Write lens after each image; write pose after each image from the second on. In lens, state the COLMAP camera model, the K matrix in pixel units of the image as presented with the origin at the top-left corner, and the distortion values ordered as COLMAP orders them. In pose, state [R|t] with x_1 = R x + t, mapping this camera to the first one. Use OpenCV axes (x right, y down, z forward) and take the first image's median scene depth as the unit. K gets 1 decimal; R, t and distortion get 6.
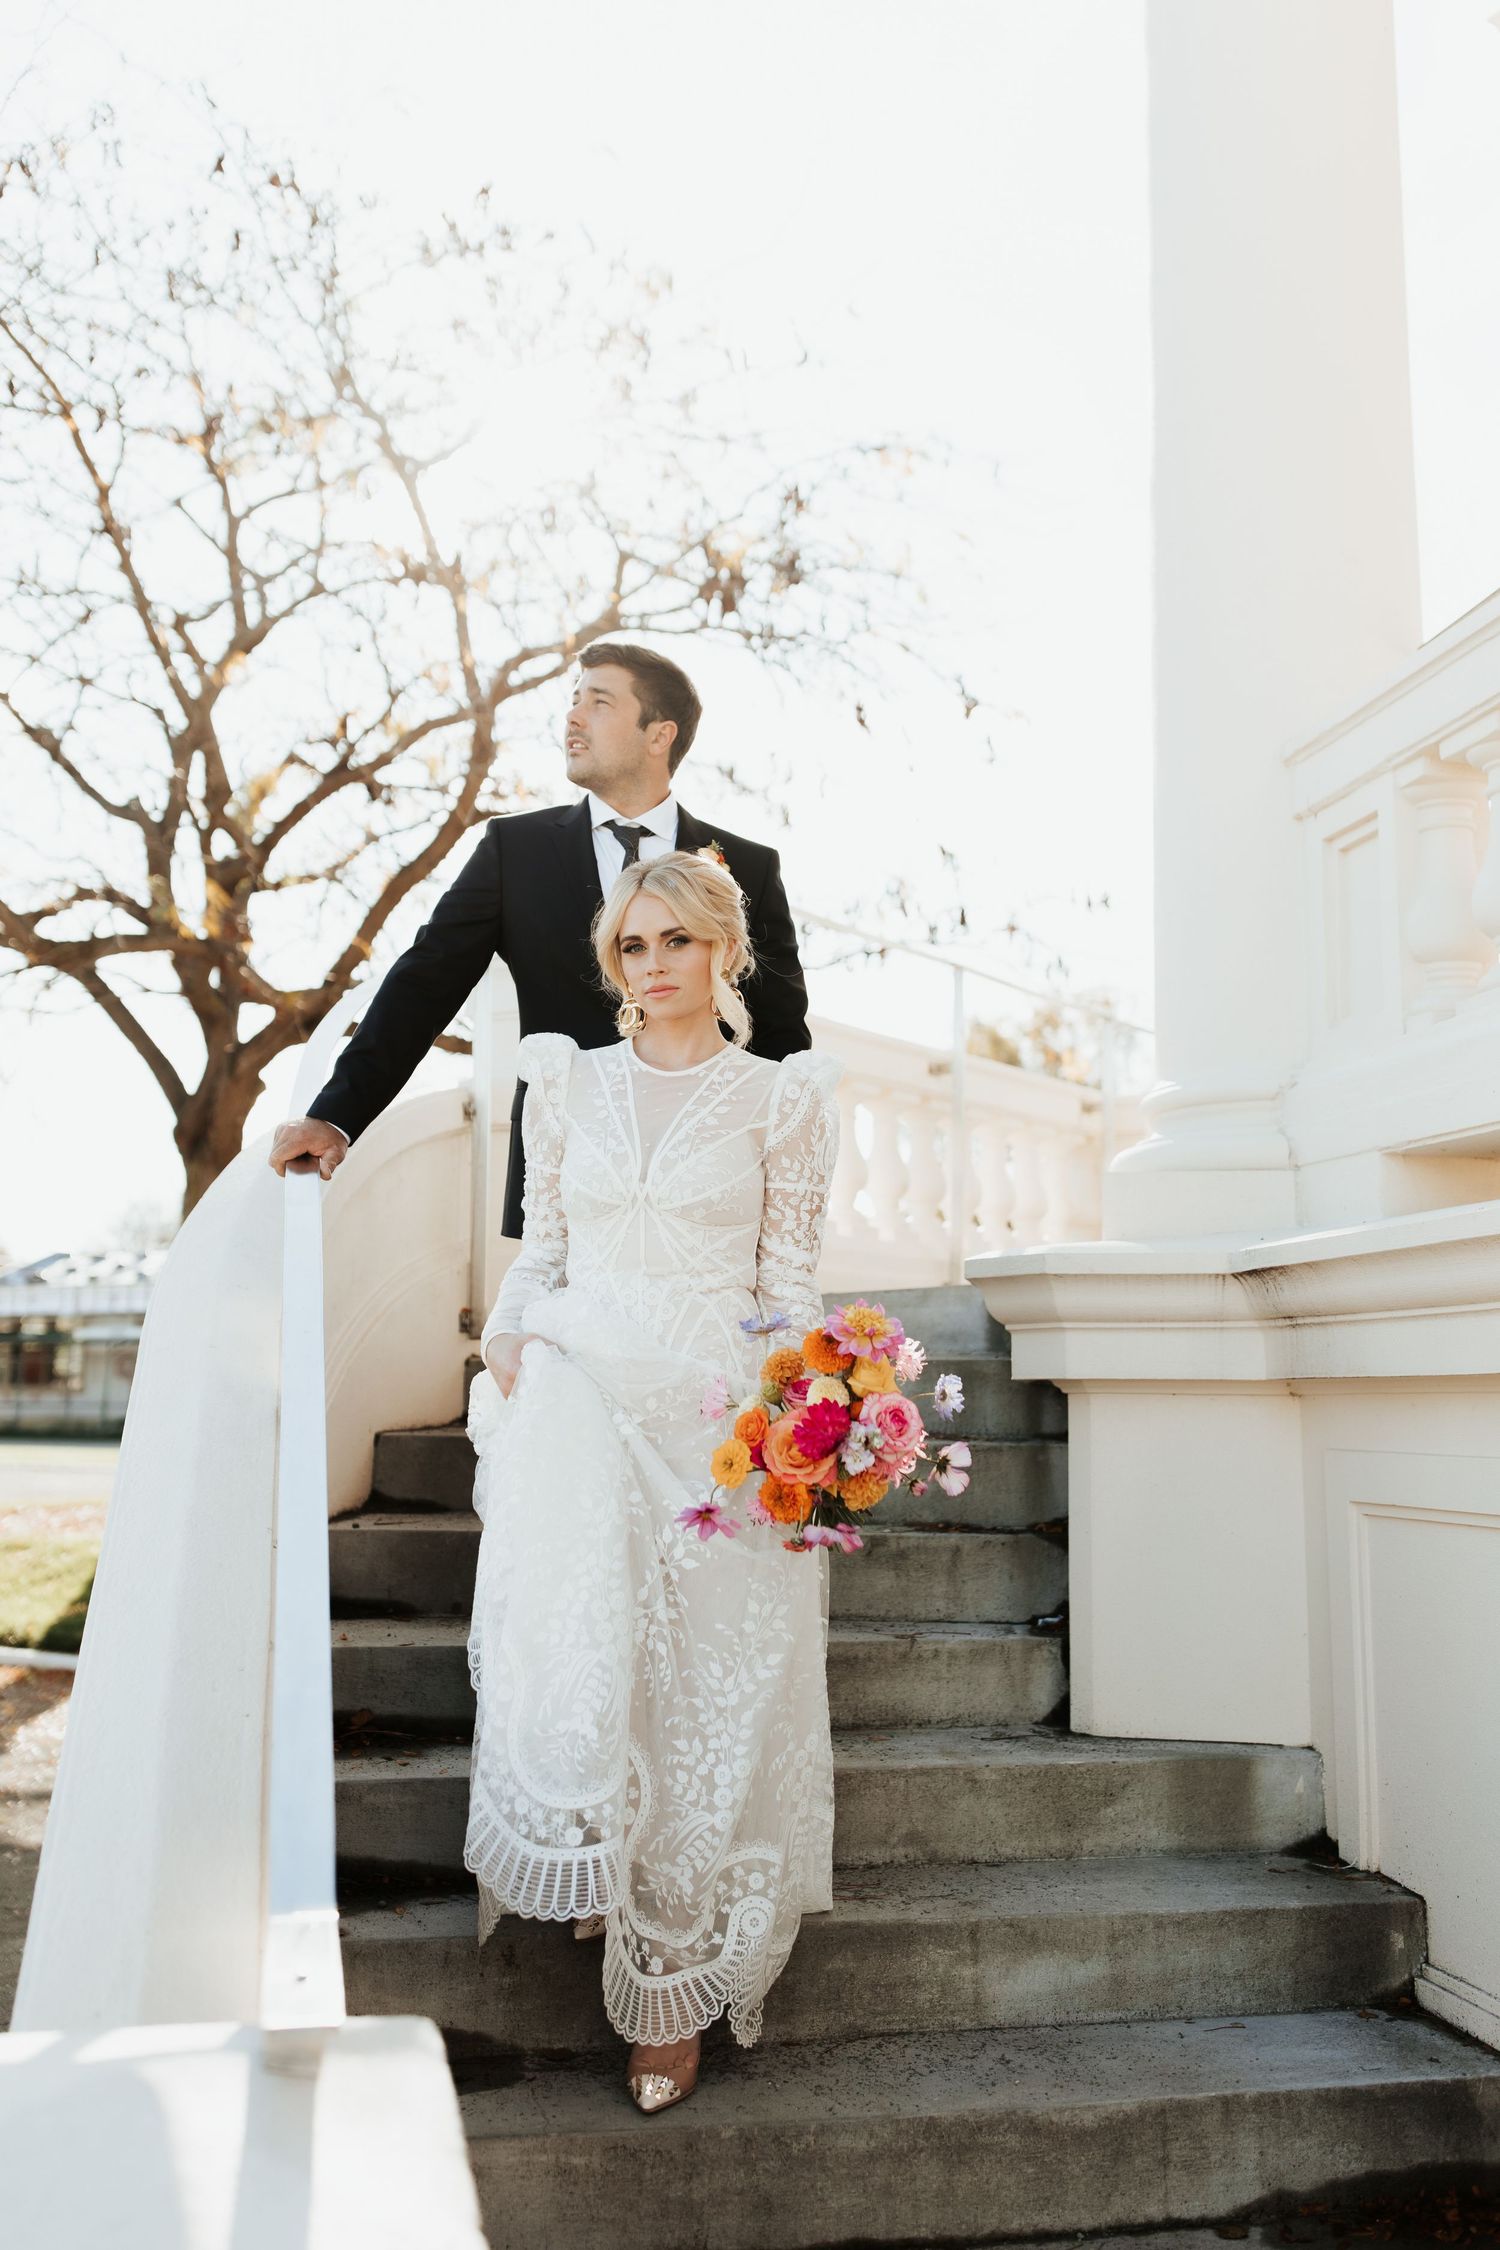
lens RADIAL K [[2226.5, 0, 781.3], [0, 2226.5, 1048.8], [0, 0, 1]] dist [0.020689, -0.019892]
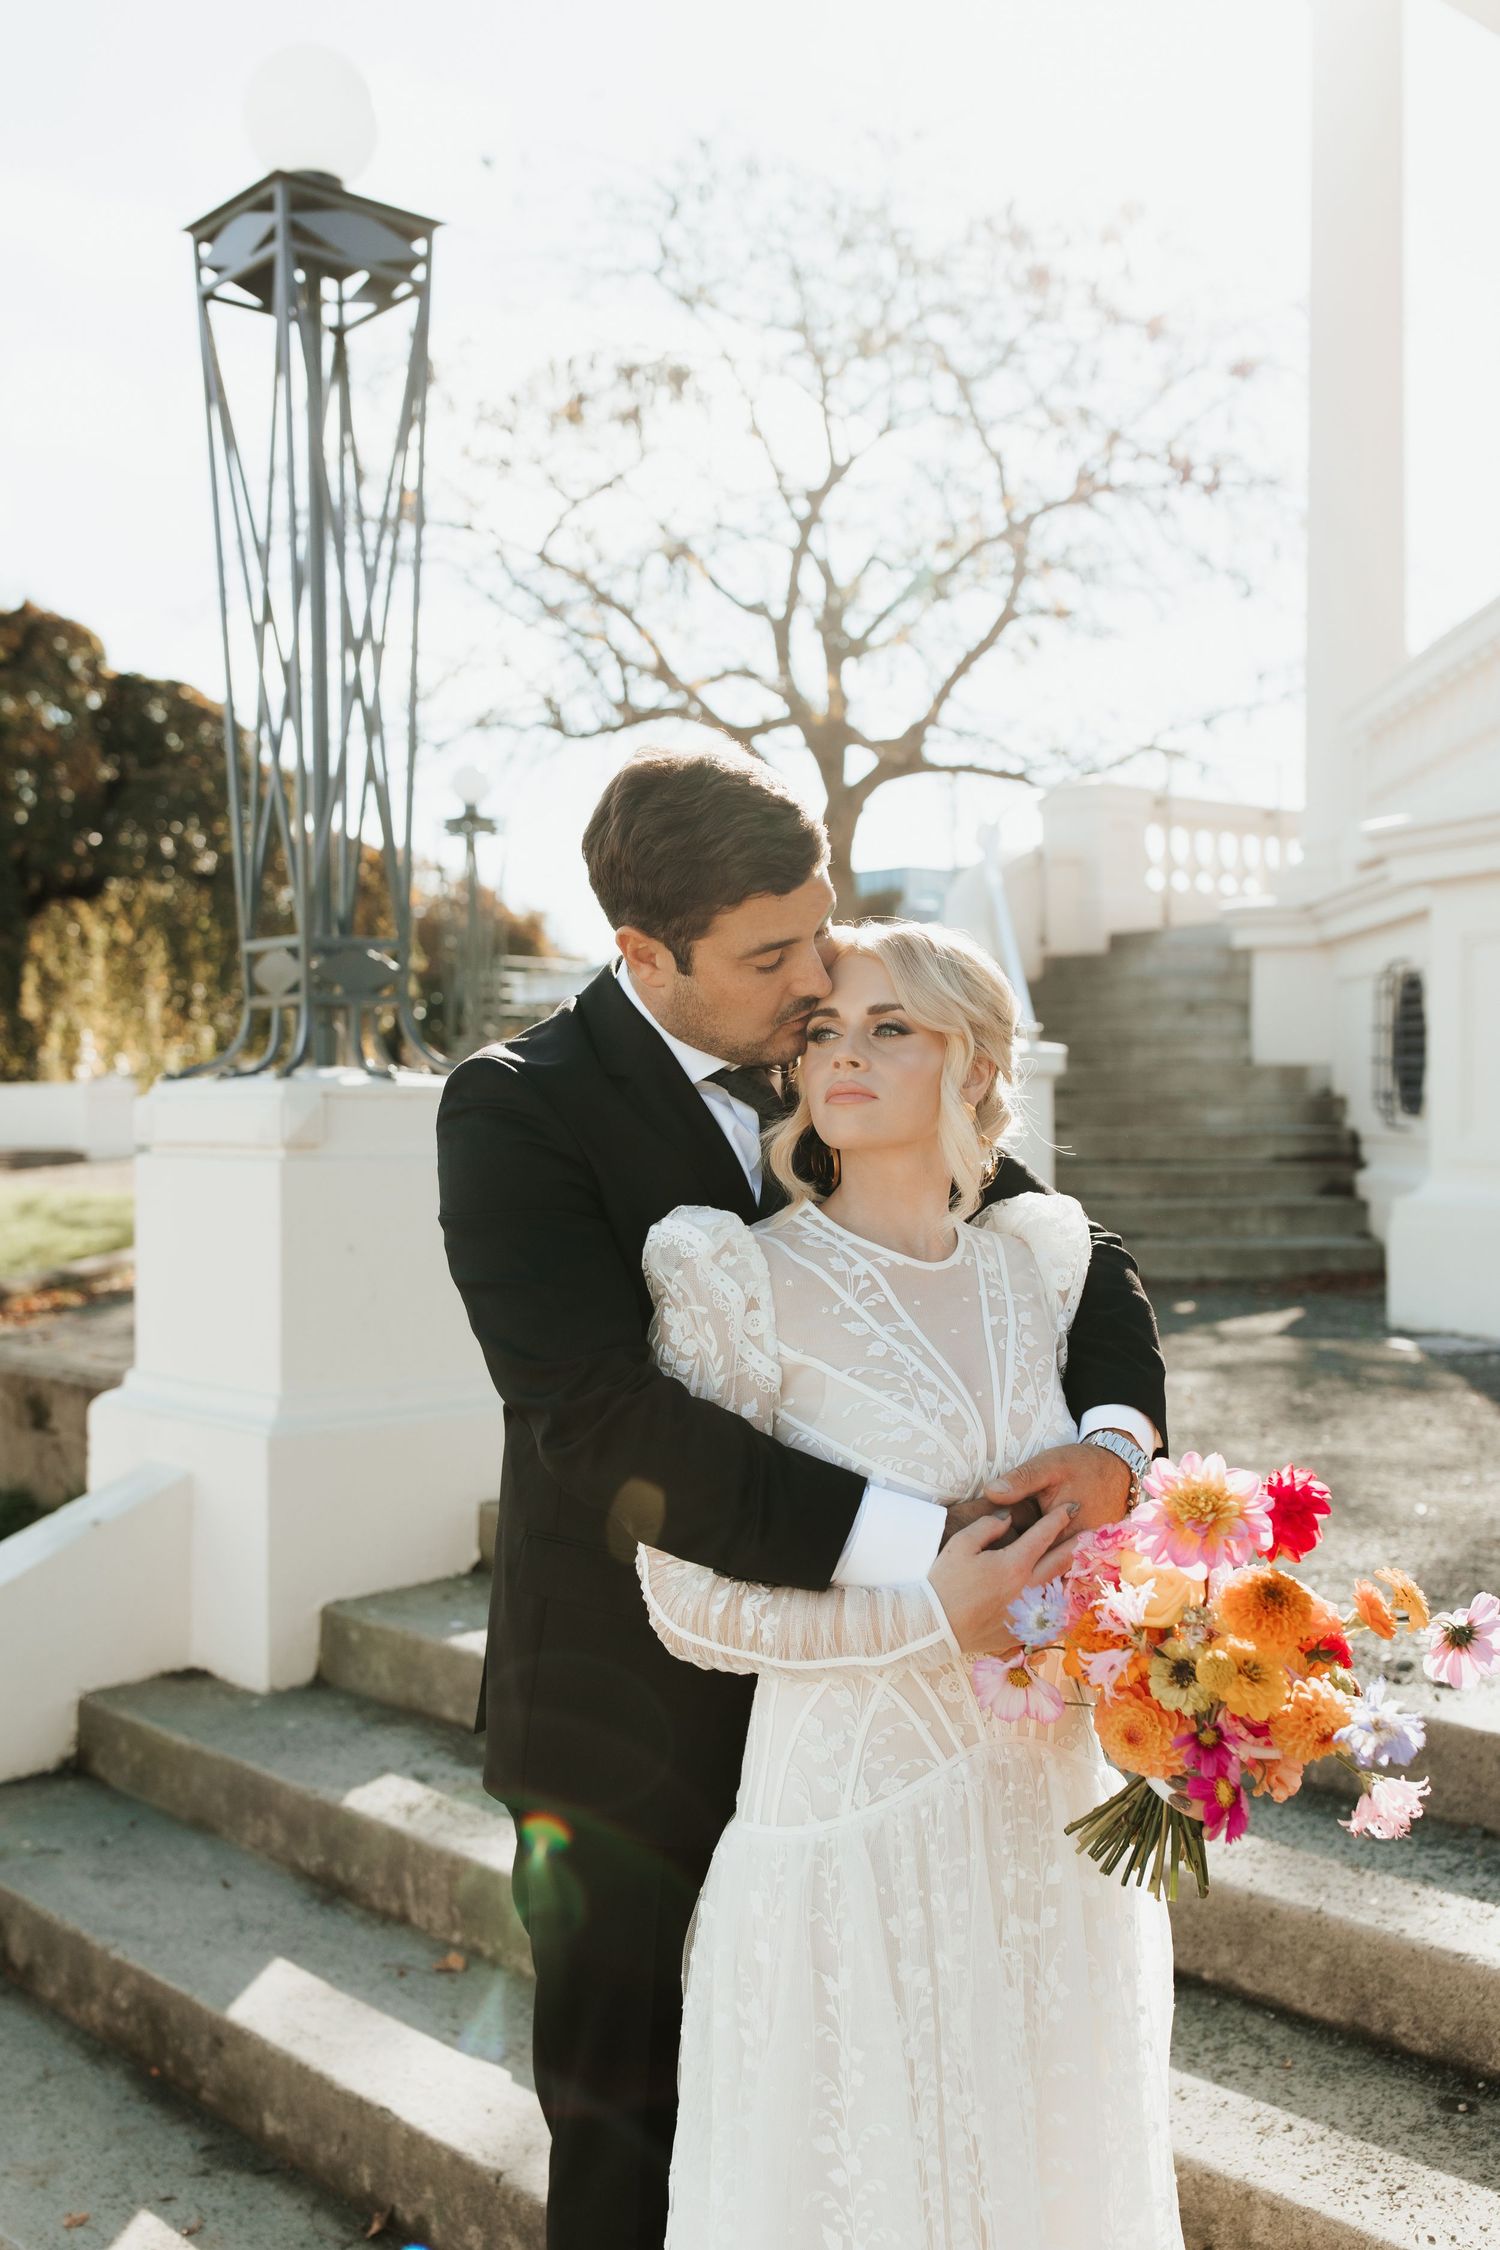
lens RADIAL K [[2333.9, 0, 750.9], [0, 2333.9, 1163.1], [0, 0, 1]] dist [0.012156, -0.012687]
pose [[0.969809, -0.009225, -0.243692, 0.064285], [0.054797, 0.981974, 0.180901, -0.044215], [0.237631, -0.188793, 0.952832, -0.580008]]
